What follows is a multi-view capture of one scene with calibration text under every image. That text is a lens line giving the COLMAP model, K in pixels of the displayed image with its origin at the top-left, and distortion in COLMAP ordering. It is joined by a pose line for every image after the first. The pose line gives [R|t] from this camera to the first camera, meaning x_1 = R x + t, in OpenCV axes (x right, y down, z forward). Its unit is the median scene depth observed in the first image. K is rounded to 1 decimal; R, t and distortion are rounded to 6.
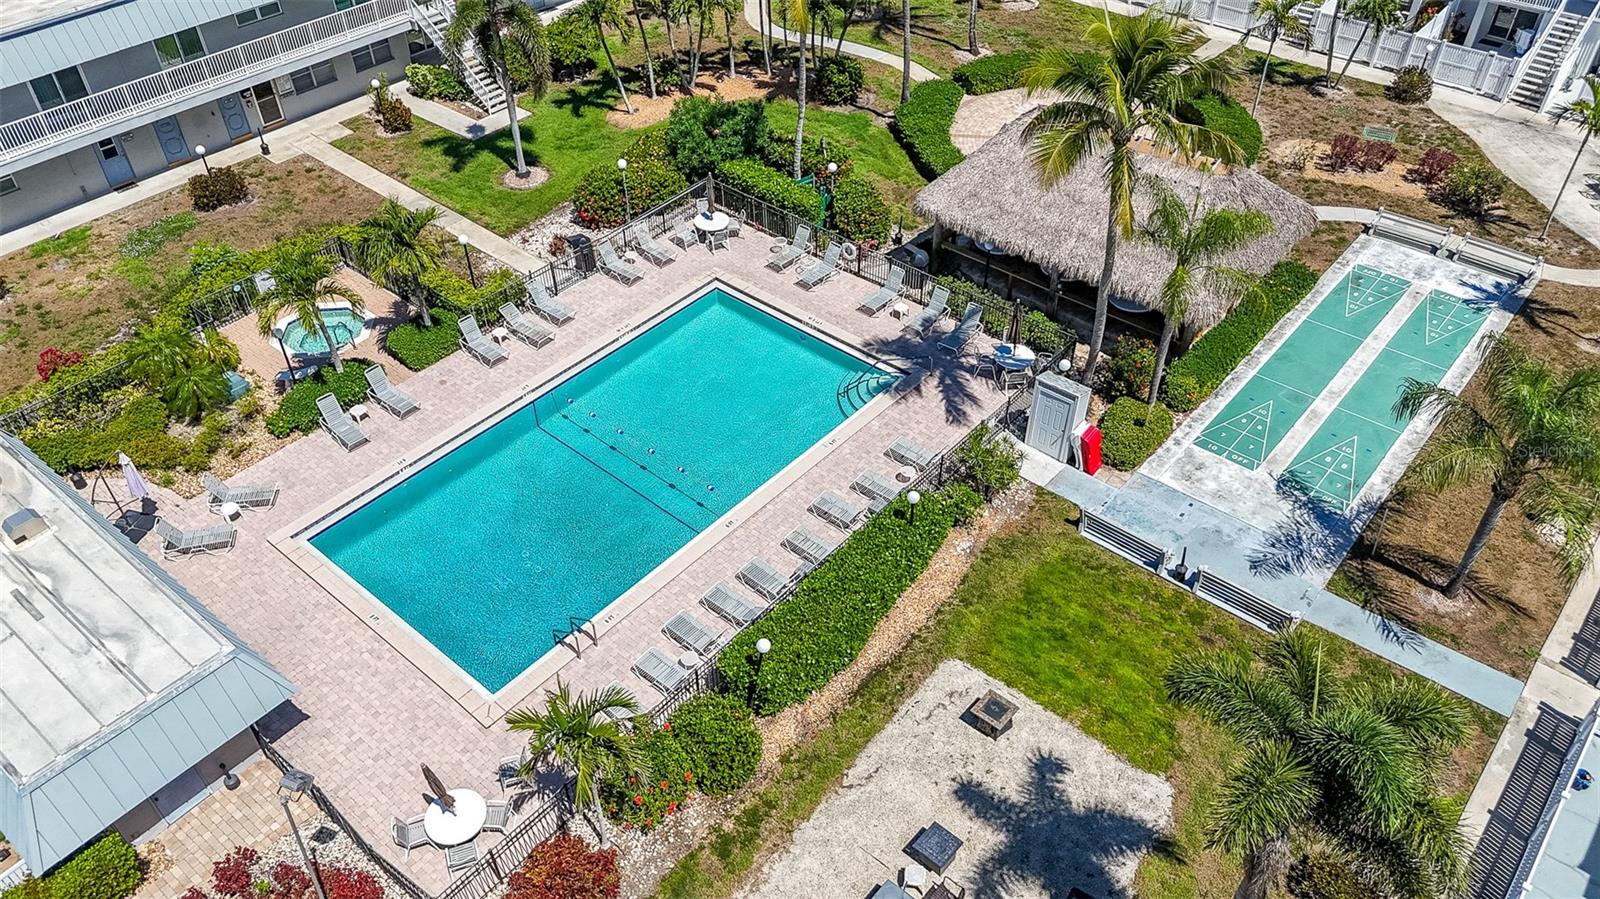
lens RADIAL K [[1174.2, 0, 800.0], [0, 1174.2, 449.5], [0, 0, 1]] dist [0.011666, 0.000940]
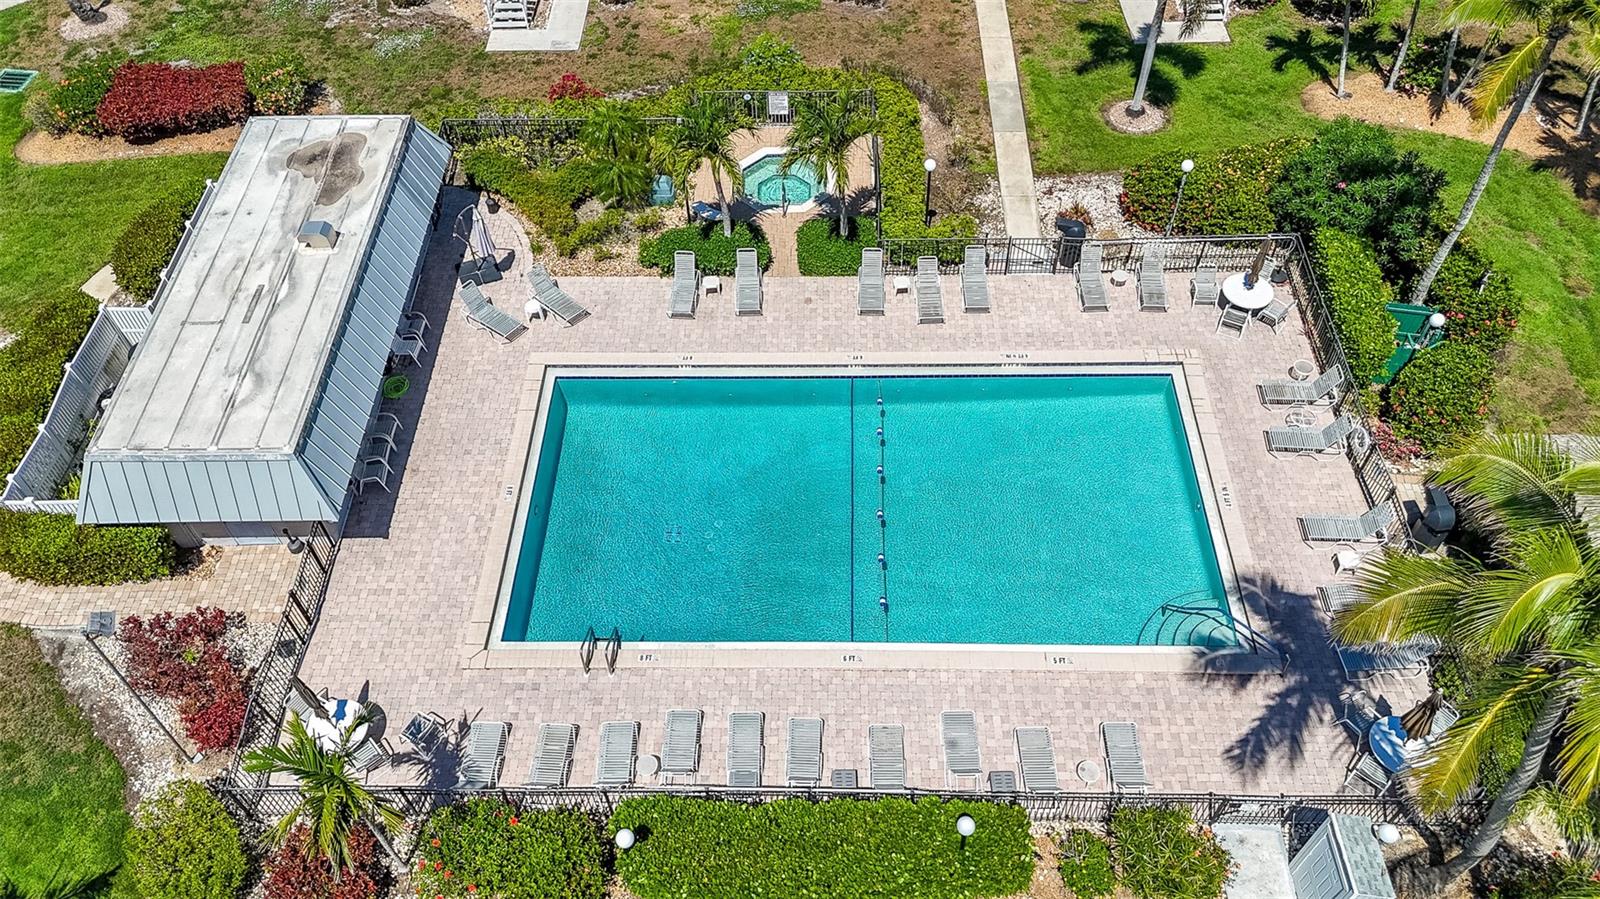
lens RADIAL K [[1194.8, 0, 800.0], [0, 1194.8, 449.5], [0, 0, 1]] dist [0.034262, -0.000422]
pose [[0.635351, 0.587526, -0.501142, 0.200066], [-0.496015, 0.807877, 0.318283, -0.243151], [0.591860, 0.046352, 0.804707, 0.277643]]
